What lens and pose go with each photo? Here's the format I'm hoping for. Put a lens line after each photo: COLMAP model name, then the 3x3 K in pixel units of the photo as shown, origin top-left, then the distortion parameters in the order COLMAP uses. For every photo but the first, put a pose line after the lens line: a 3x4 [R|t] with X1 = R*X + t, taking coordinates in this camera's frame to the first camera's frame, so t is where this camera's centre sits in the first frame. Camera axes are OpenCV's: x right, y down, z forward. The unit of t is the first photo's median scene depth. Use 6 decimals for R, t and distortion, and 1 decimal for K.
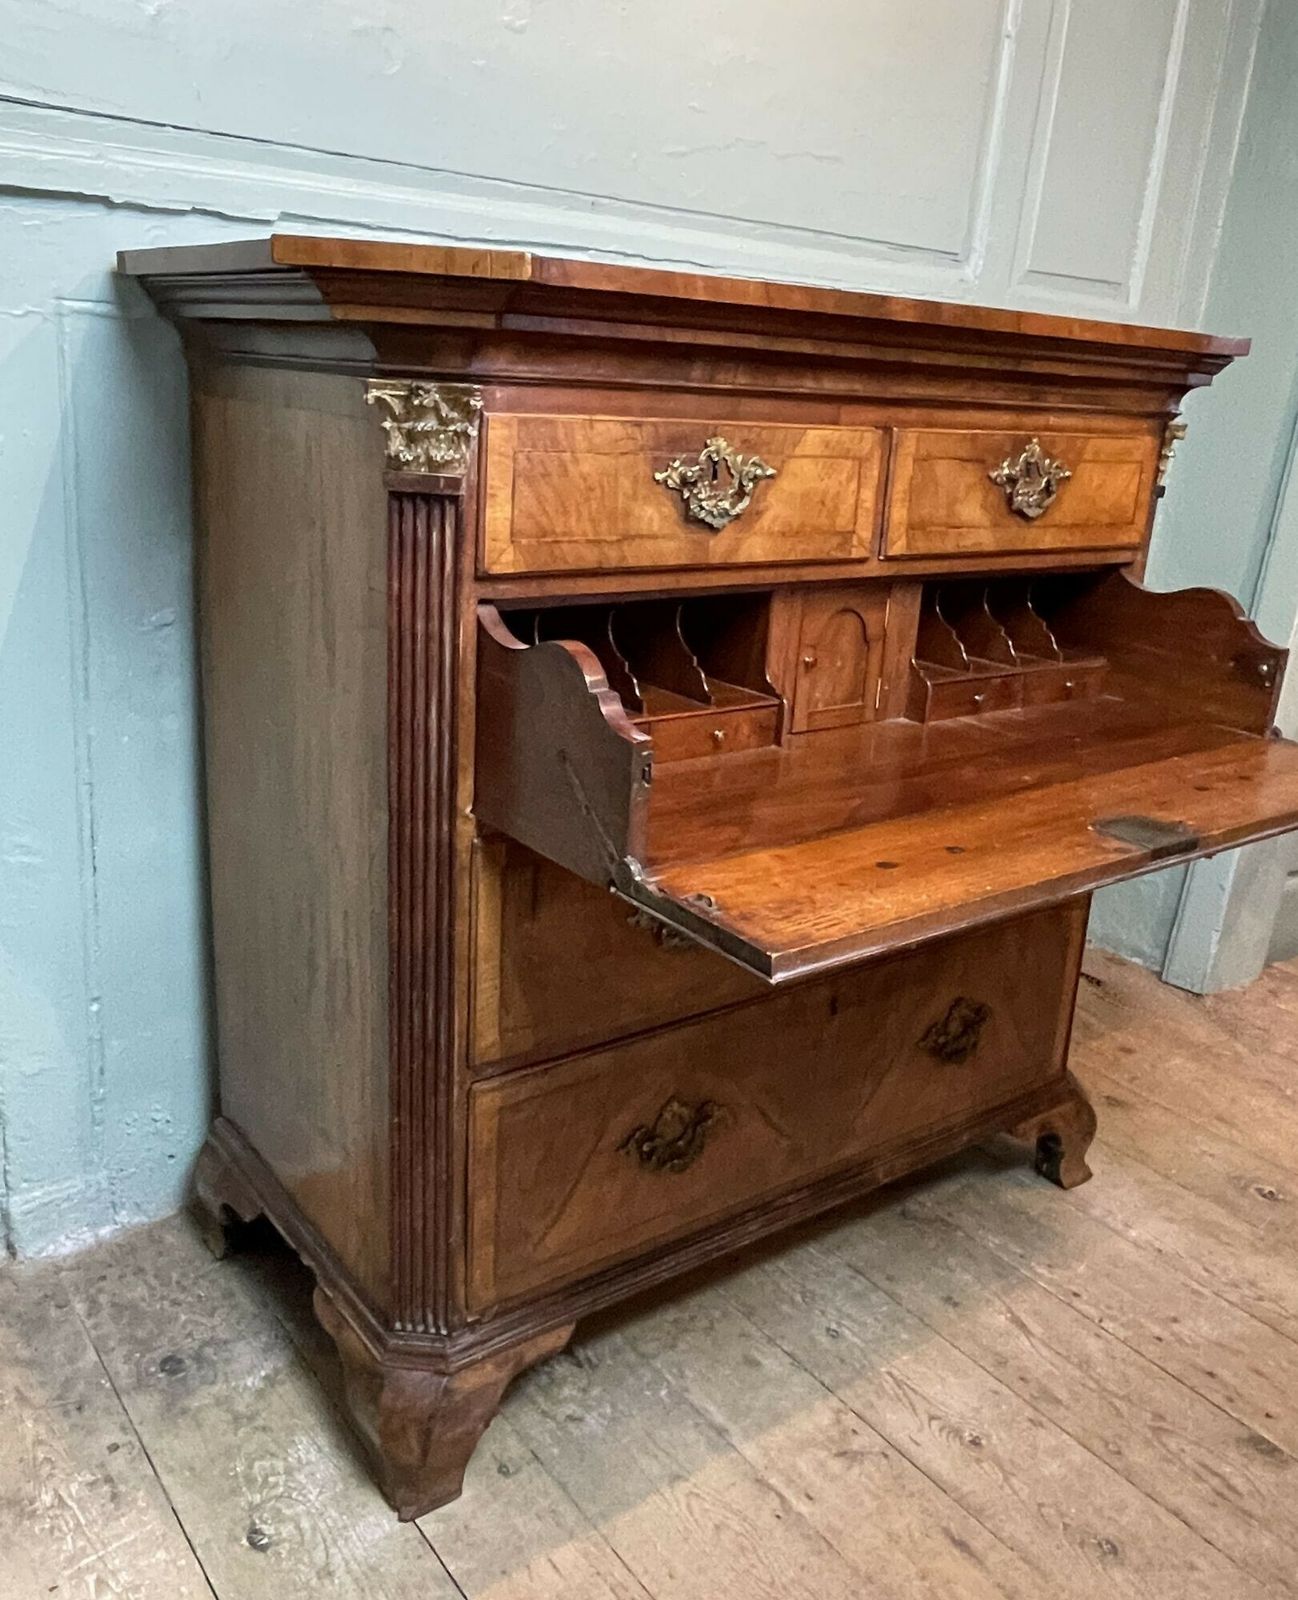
lens RADIAL K [[1355.7, 0, 667.1], [0, 1355.7, 796.9], [0, 0, 1]] dist [-0.000552, 0.004806]
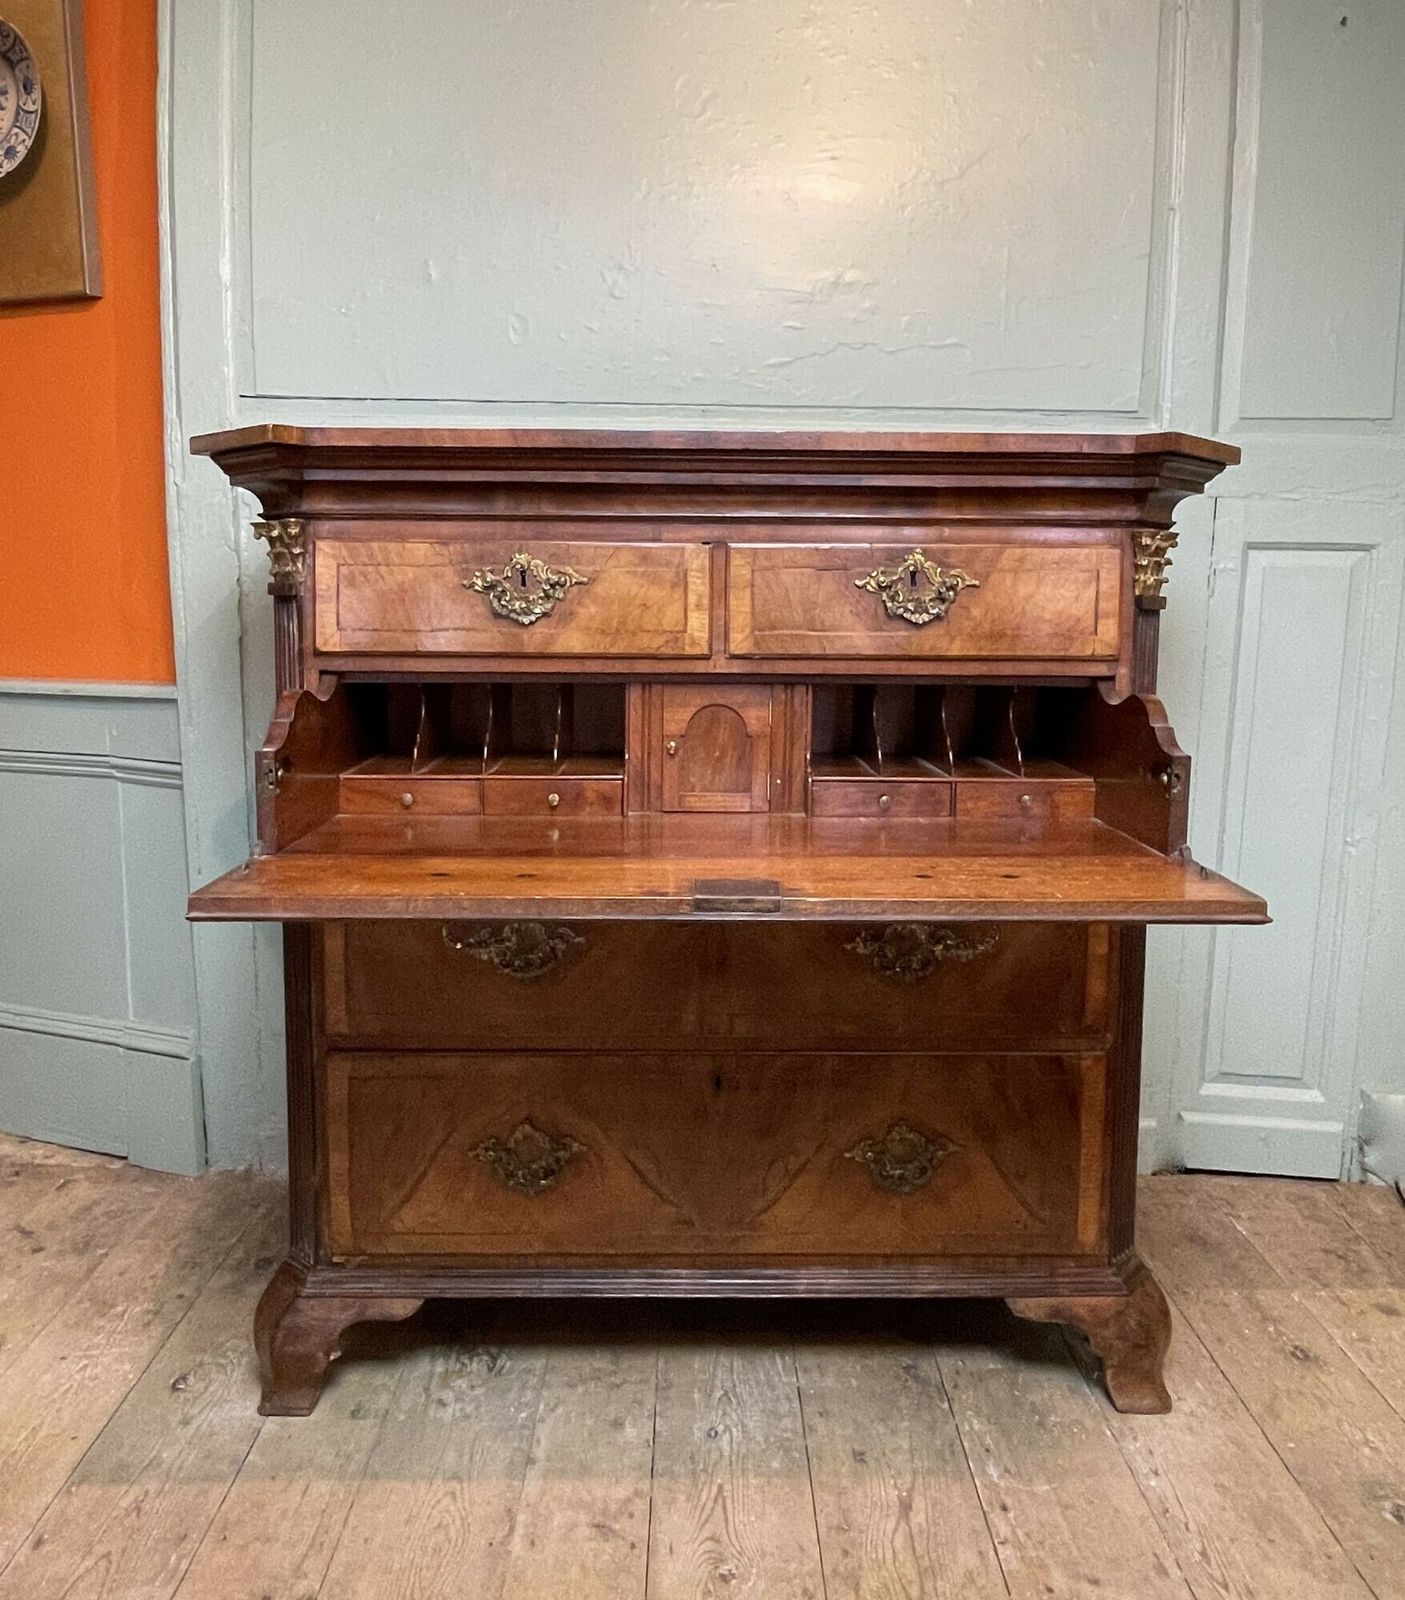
lens RADIAL K [[1198.7, 0, 699.1], [0, 1198.7, 724.8], [0, 0, 1]] dist [0.000171, -0.002432]
pose [[0.799243, 0.004771, -0.600989, 0.859523], [-0.141080, 0.973517, -0.179891, 0.070639], [0.584215, 0.228564, 0.778750, 0.266669]]
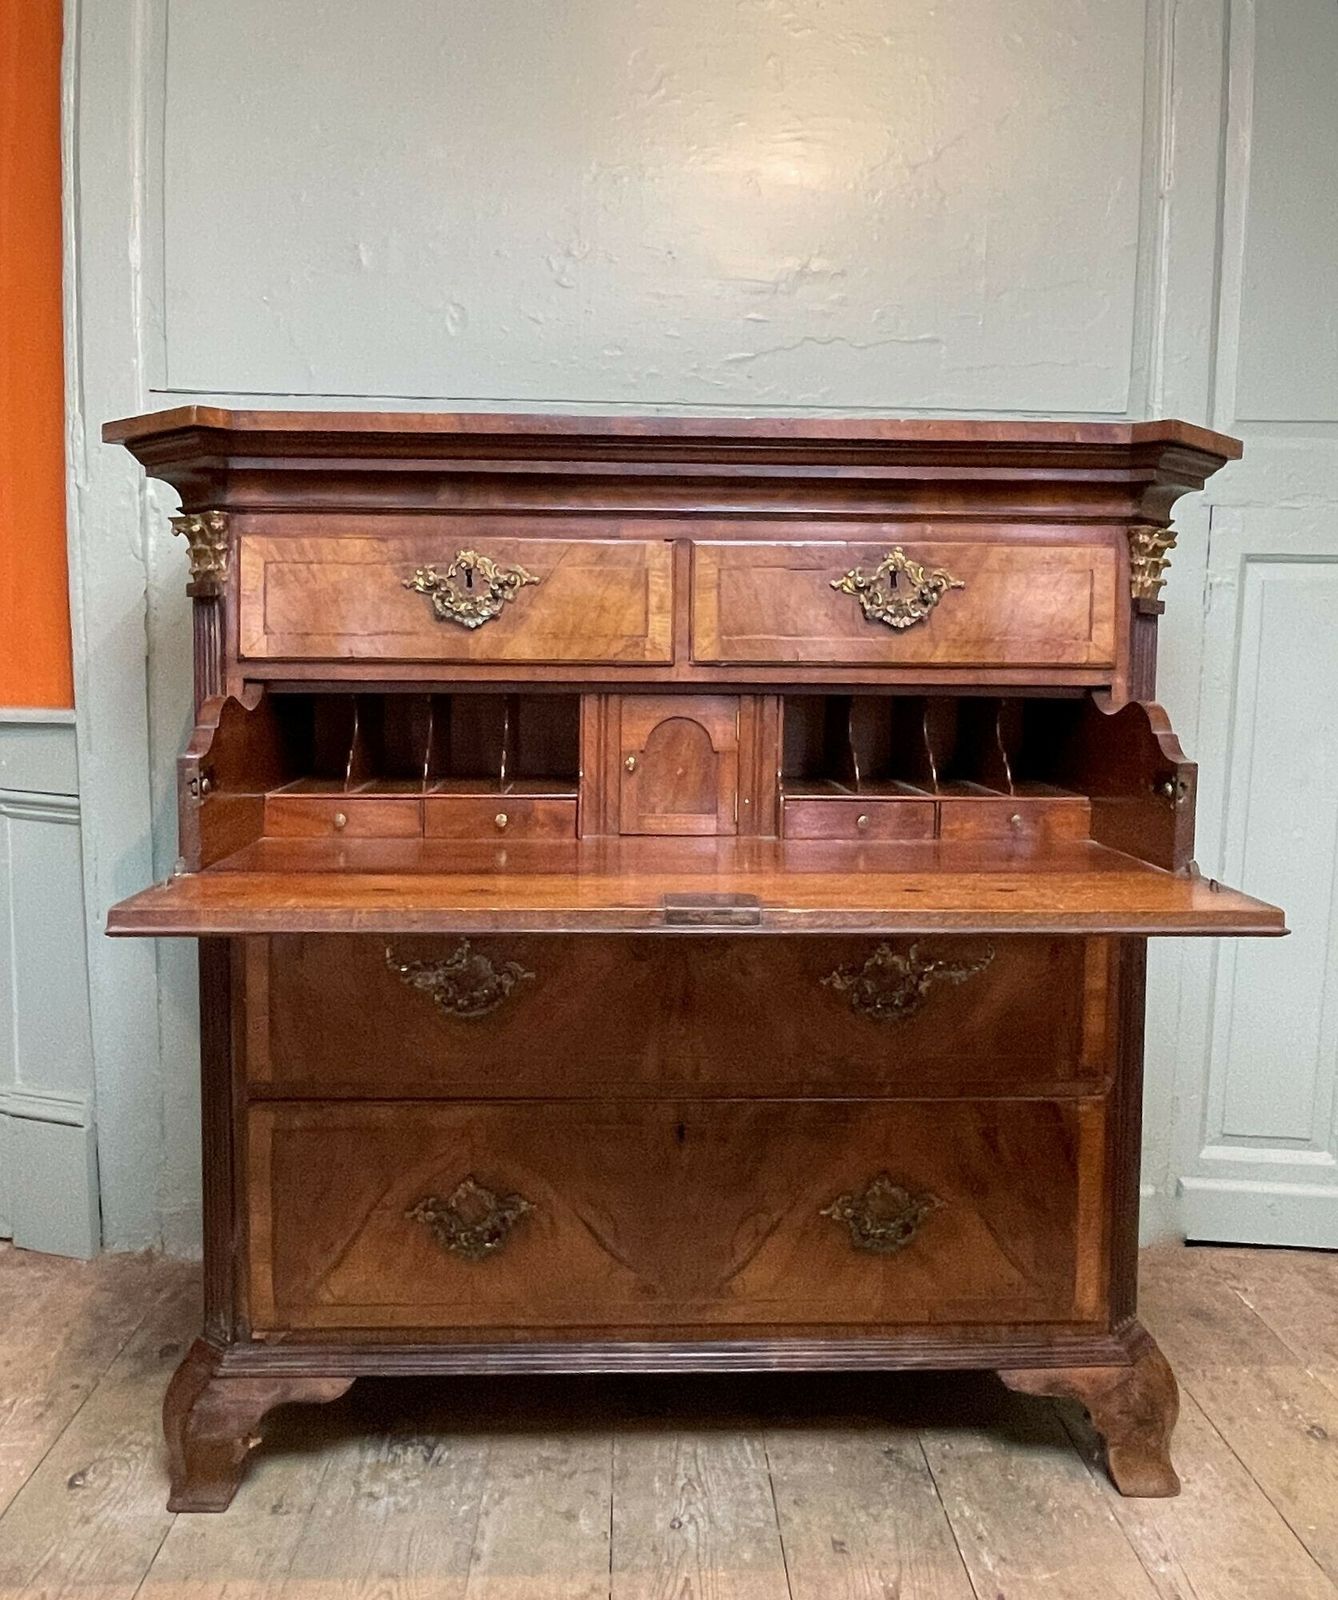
lens RADIAL K [[1324.3, 0, 663.1], [0, 1324.3, 754.0], [0, 0, 1]] dist [-0.003857, 0.003913]
pose [[0.812962, -0.011406, -0.582205, 0.846468], [-0.135691, 0.968575, -0.208448, 0.119724], [0.566287, 0.248460, 0.785867, 0.253068]]
